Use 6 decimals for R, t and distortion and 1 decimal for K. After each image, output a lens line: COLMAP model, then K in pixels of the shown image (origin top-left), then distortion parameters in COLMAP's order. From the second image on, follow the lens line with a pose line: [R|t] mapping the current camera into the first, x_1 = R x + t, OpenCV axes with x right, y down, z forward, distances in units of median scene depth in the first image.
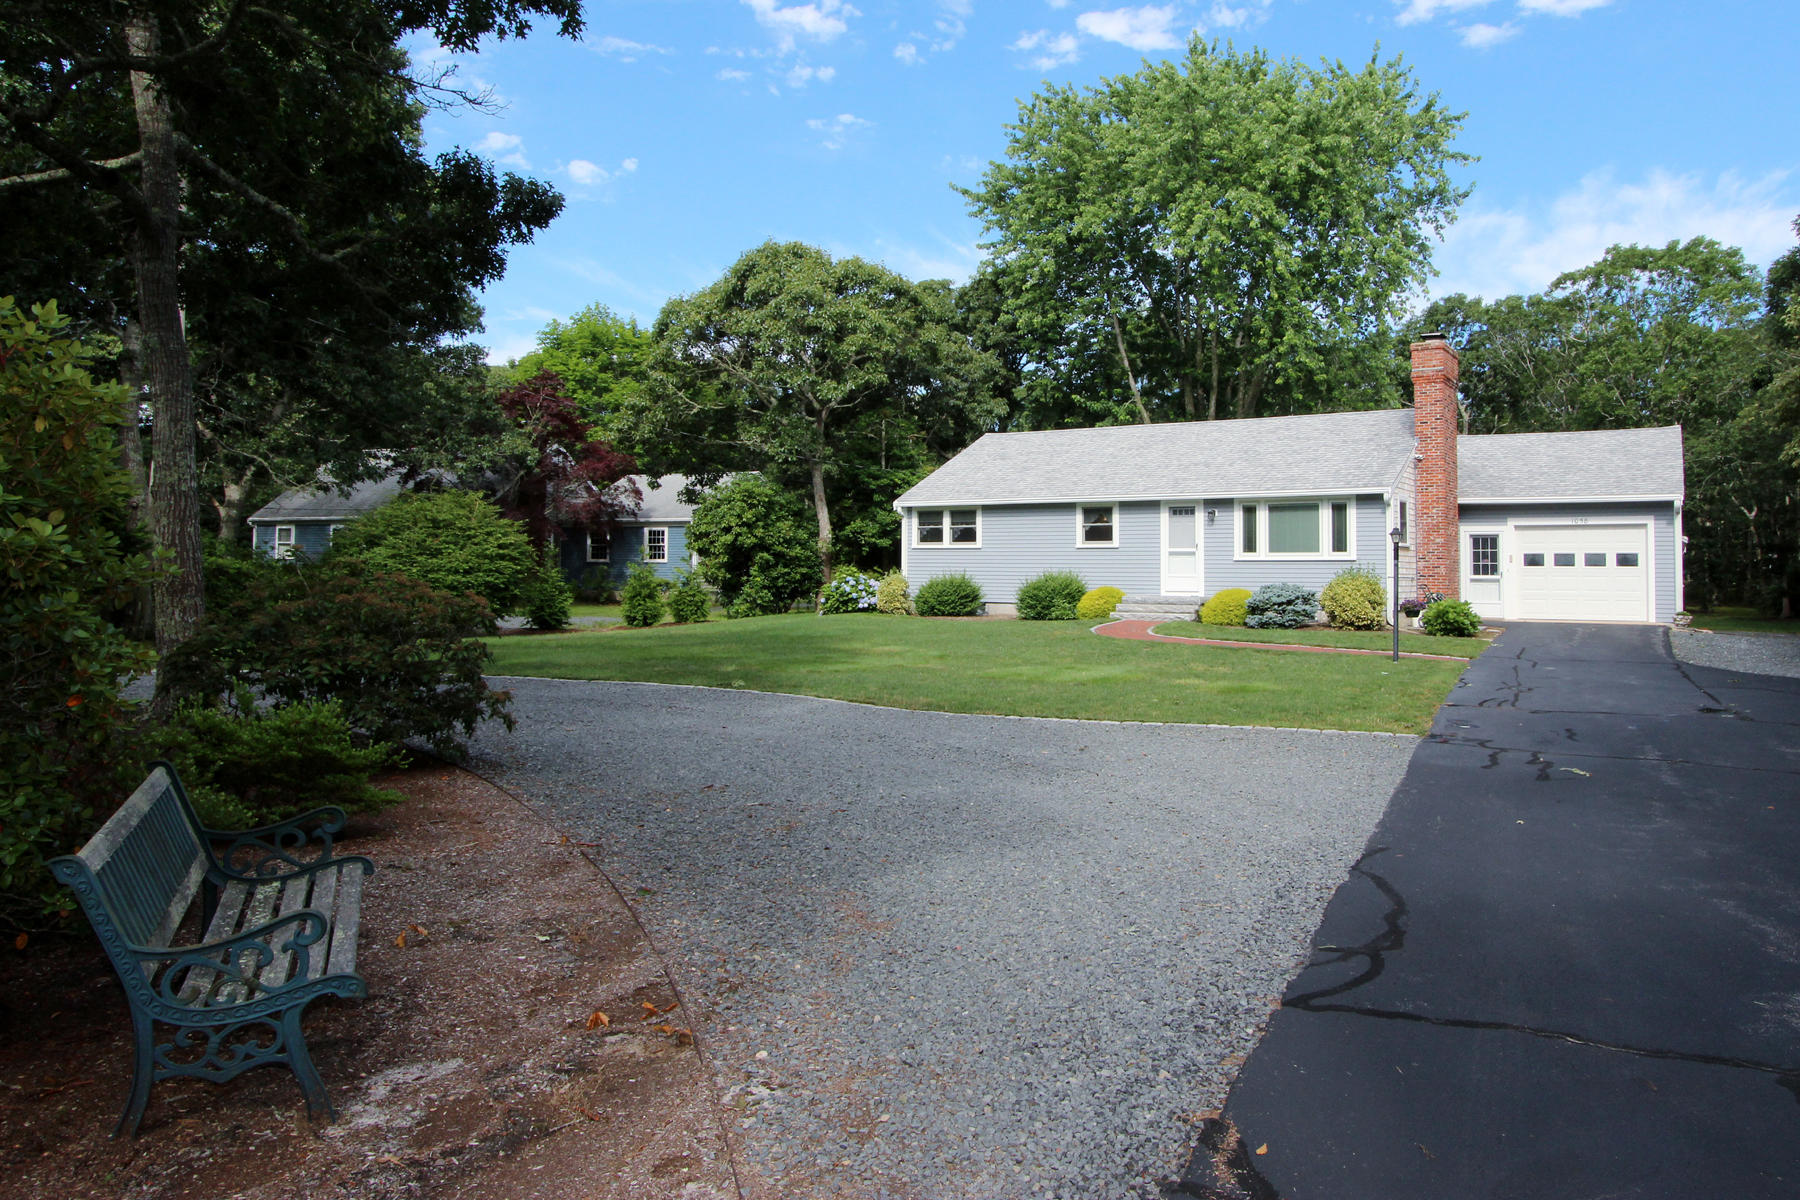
lens RADIAL K [[1137.0, 0, 1030.9], [0, 1137.0, 534.1], [0, 0, 1]] dist [0.000670, 0.003333]
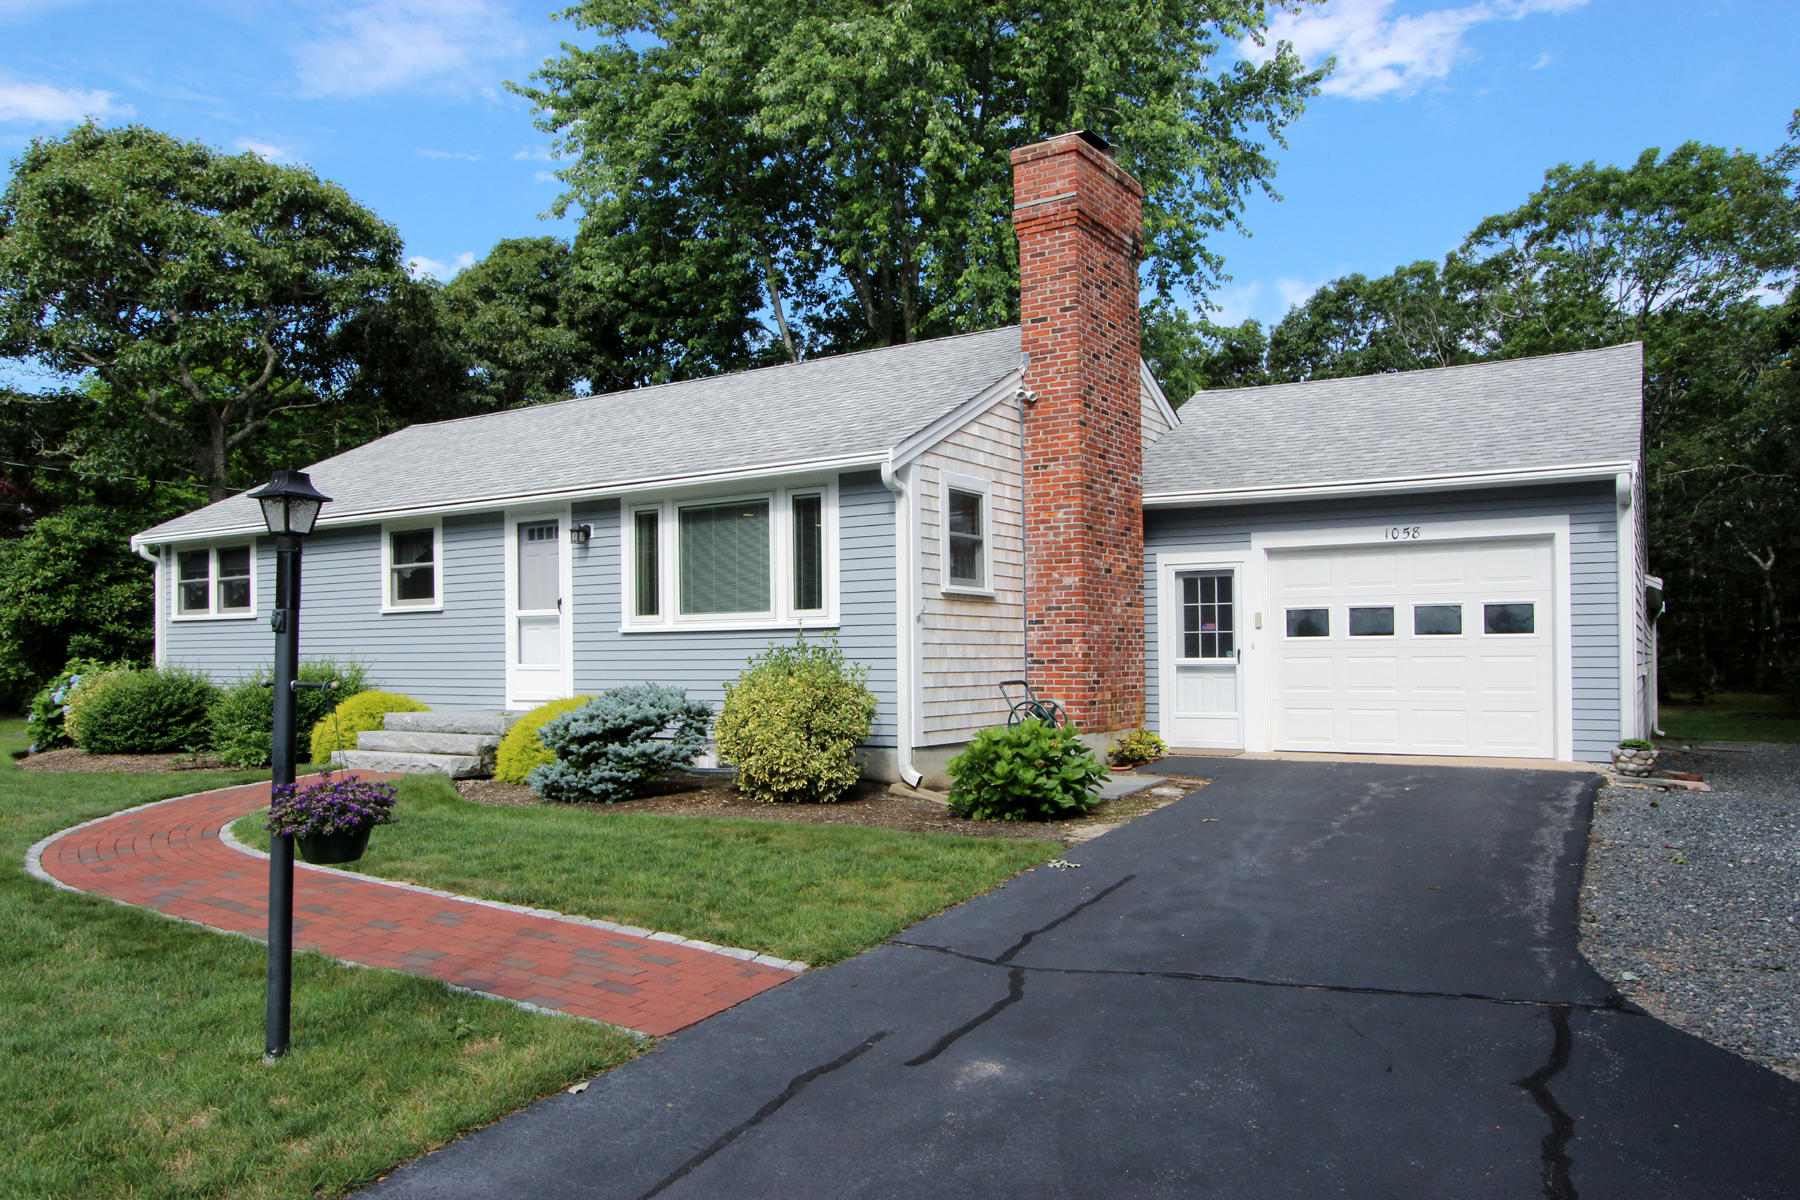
lens RADIAL K [[1243.5, 0, 846.9], [0, 1243.5, 629.1], [0, 0, 1]] dist [-0.044114, 0.071730]
pose [[0.997264, -0.015555, -0.072270, 0.290469], [0.016415, 0.999801, 0.011314, 0.016508], [0.072079, -0.012470, 0.997321, 0.483864]]
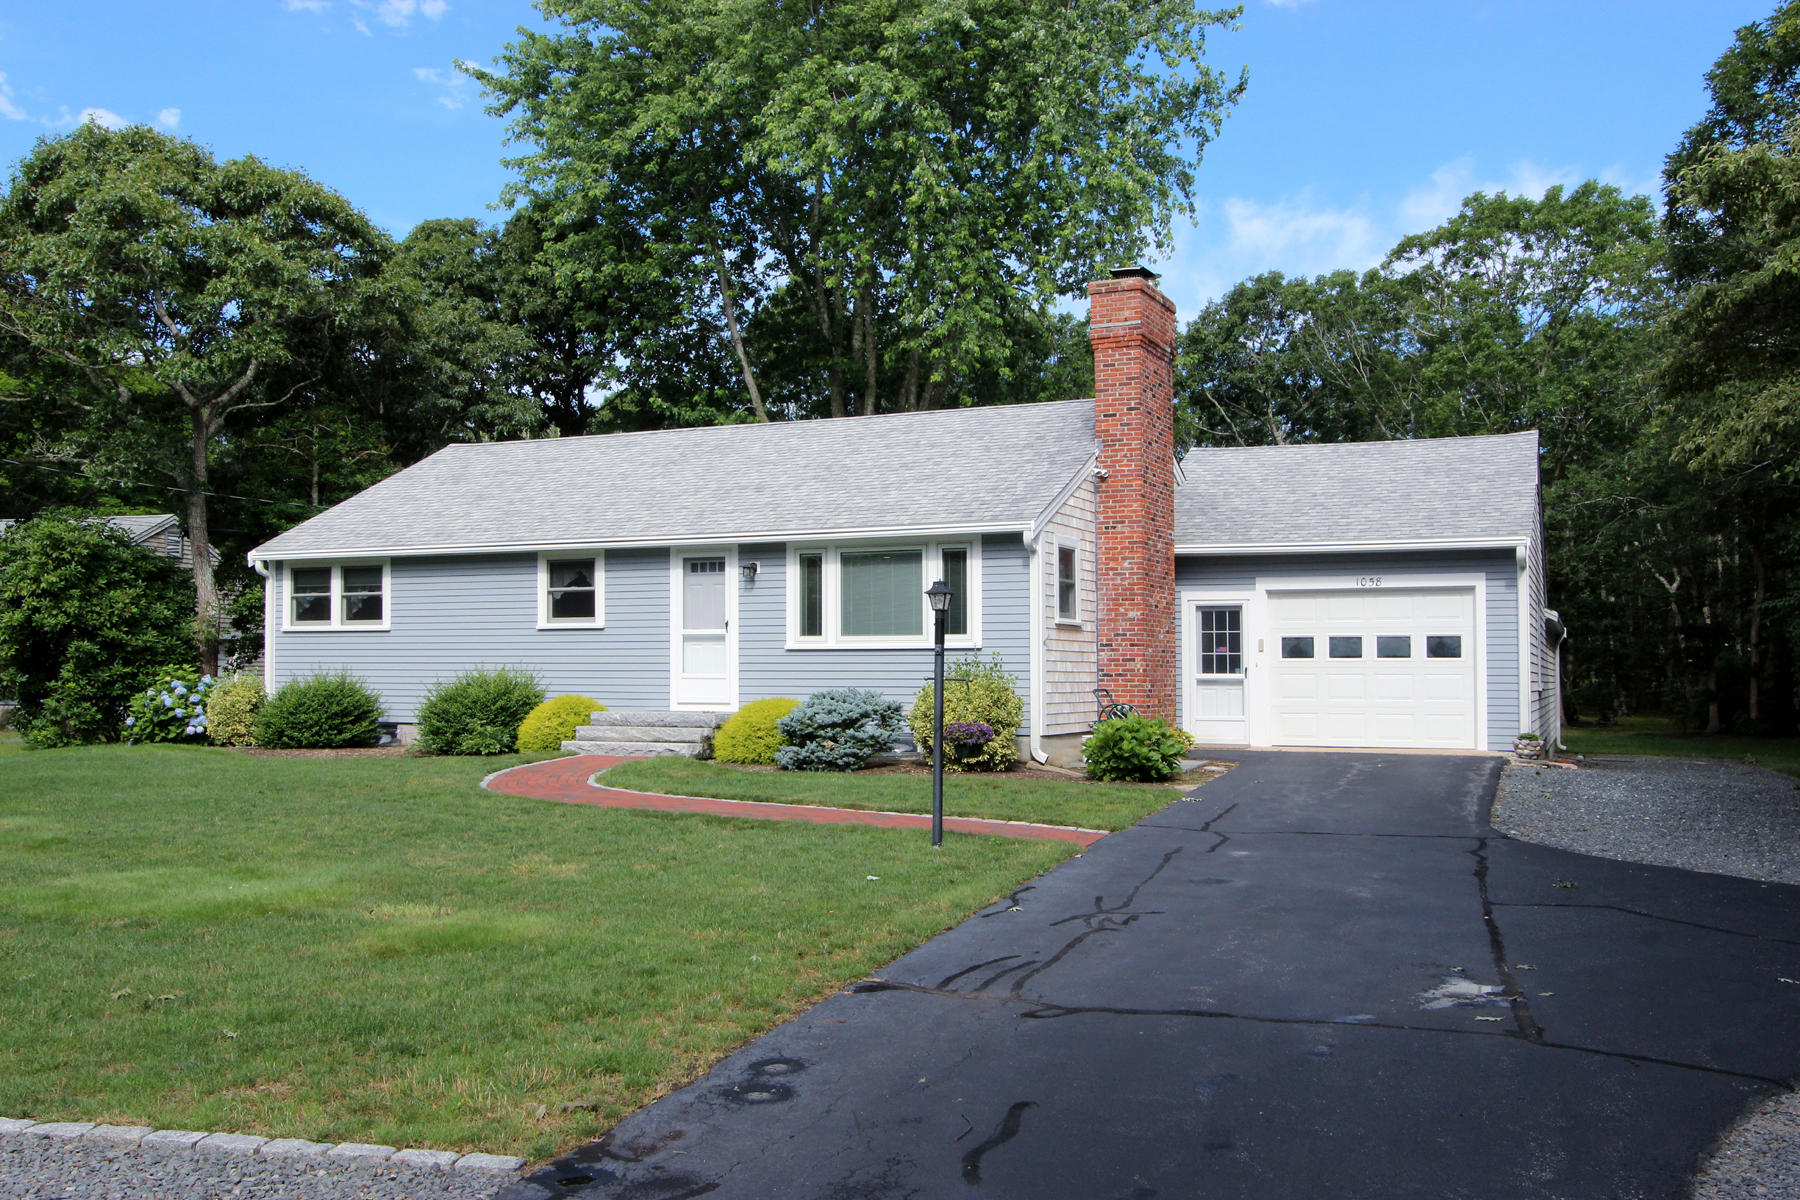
lens RADIAL K [[1542.2, 0, 864.5], [0, 1542.2, 609.0], [0, 0, 1]] dist [0.003378, 0.000735]
pose [[0.997075, -0.001000, 0.076428, 0.150606], [0.001497, 0.999978, -0.006436, 0.007279], [-0.076420, 0.006532, 0.997054, 0.203081]]
